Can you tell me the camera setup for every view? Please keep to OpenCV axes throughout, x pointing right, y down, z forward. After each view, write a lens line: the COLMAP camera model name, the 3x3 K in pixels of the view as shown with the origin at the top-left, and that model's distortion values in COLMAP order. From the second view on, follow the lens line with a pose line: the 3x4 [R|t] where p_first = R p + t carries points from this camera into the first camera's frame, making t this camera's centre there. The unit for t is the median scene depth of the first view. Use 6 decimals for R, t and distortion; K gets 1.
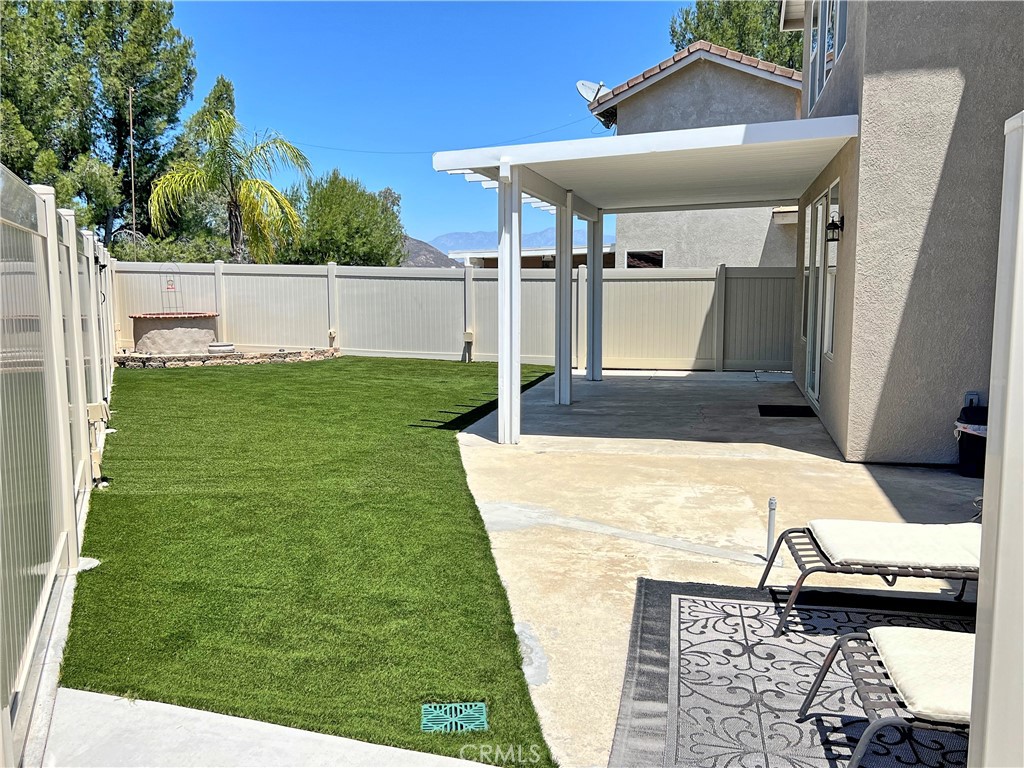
lens RADIAL K [[854.4, 0, 515.4], [0, 854.4, 381.6], [0, 0, 1]] dist [0.029295, -0.012630]
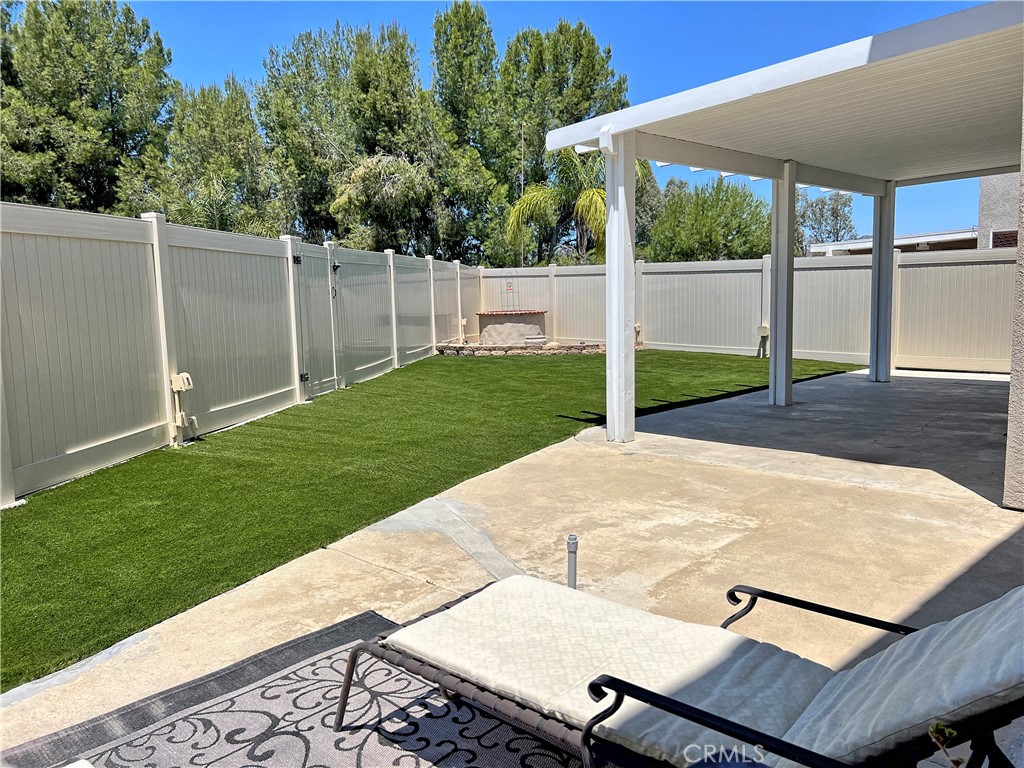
lens RADIAL K [[766.6, 0, 503.9], [0, 766.6, 386.9], [0, 0, 1]] dist [0.024608, -0.018357]
pose [[0.844467, 0.043480, -0.533840, 0.490874], [-0.036001, 0.999053, 0.024421, -0.002553], [0.534397, -0.001404, 0.845233, 0.356698]]
